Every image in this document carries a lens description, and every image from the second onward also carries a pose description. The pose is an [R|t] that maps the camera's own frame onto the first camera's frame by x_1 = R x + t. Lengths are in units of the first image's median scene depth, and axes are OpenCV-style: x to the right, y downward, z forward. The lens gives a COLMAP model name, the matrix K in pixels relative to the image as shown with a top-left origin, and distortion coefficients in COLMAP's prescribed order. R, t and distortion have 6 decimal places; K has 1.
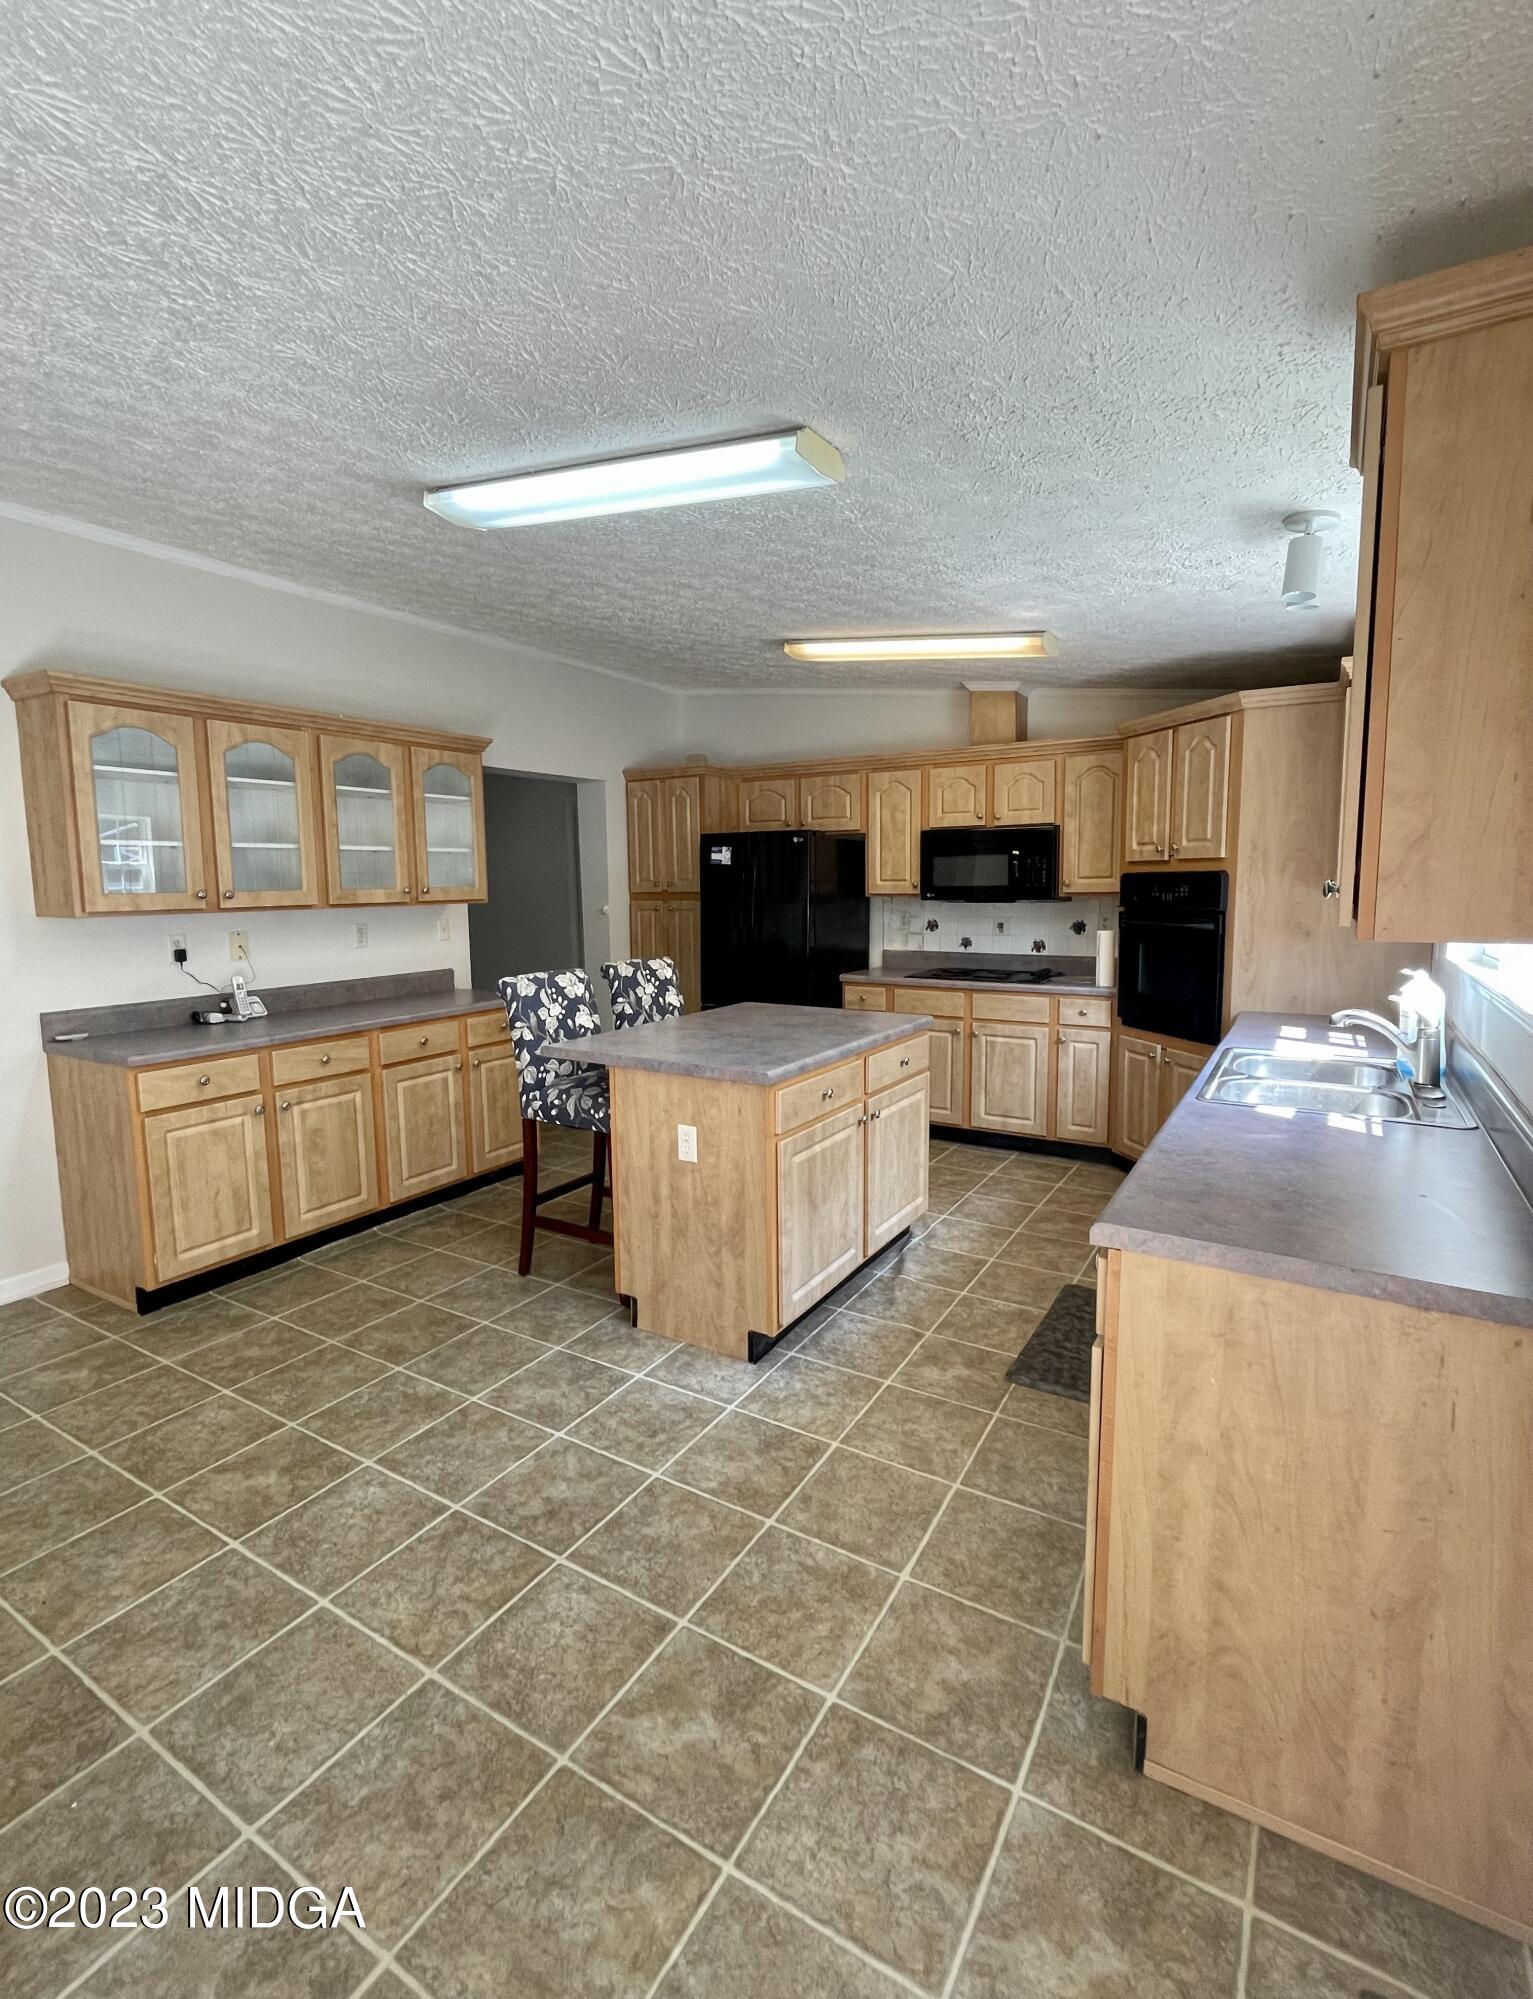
lens RADIAL K [[931.9, 0, 764.6], [0, 931.9, 991.4], [0, 0, 1]] dist [-0.004318, 0.000978]
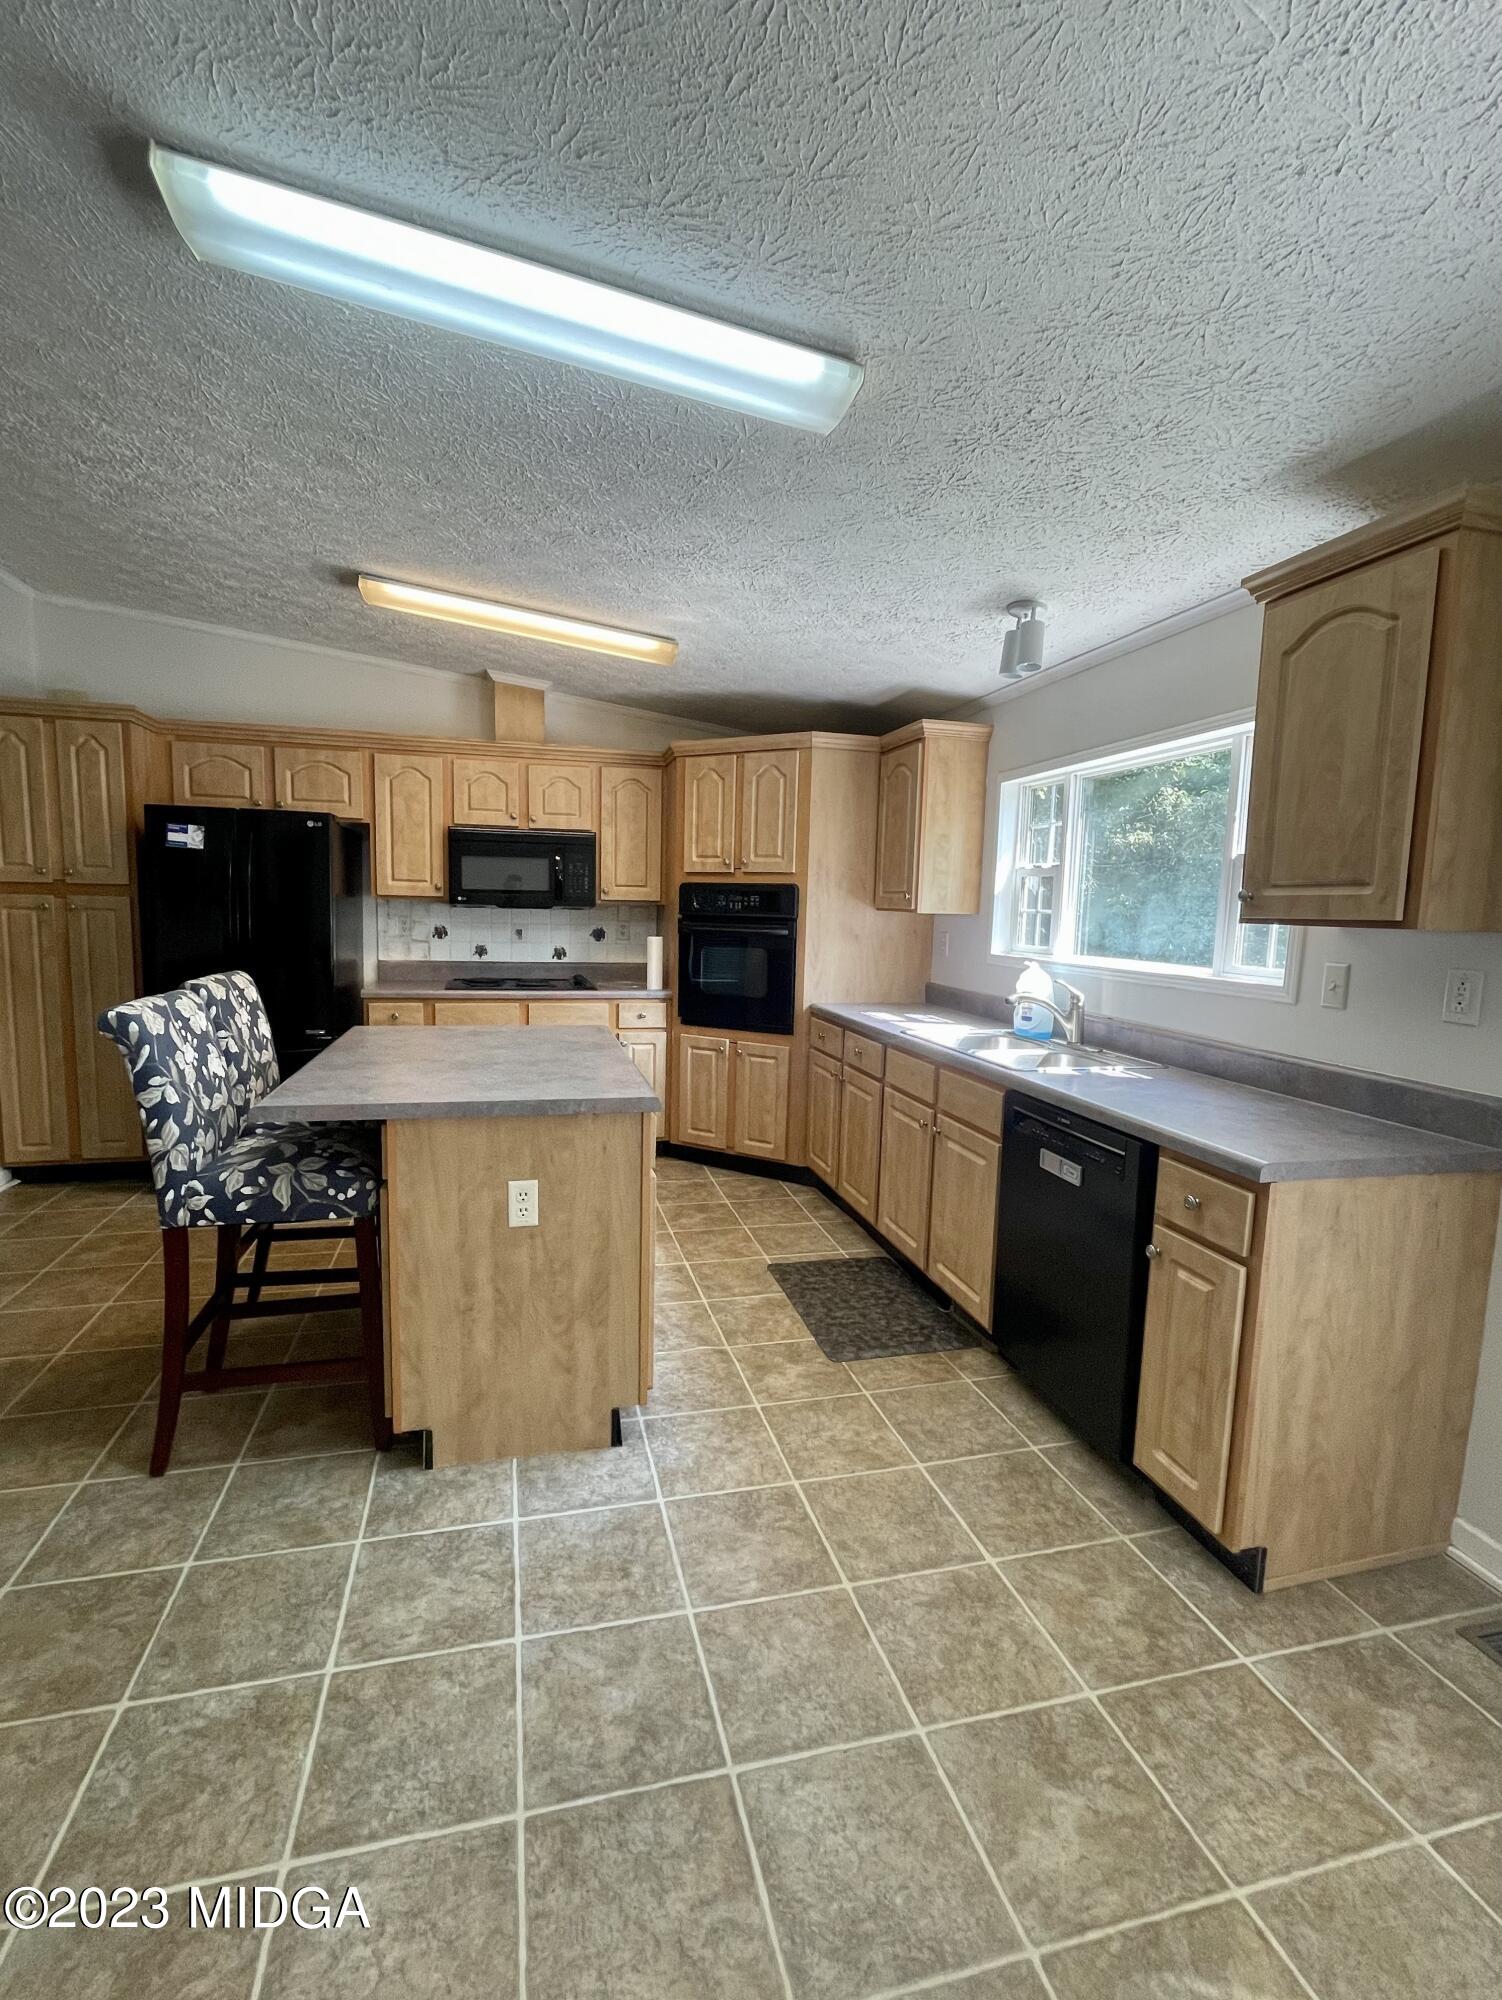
lens RADIAL K [[904.7, 0, 747.9], [0, 904.7, 1014.3], [0, 0, 1]] dist [-0.001367, -0.000686]
pose [[0.696682, -0.059639, 0.714896, -0.450950], [0.051134, 0.998132, 0.033436, -0.009630], [-0.715555, 0.013261, 0.698430, 0.313098]]
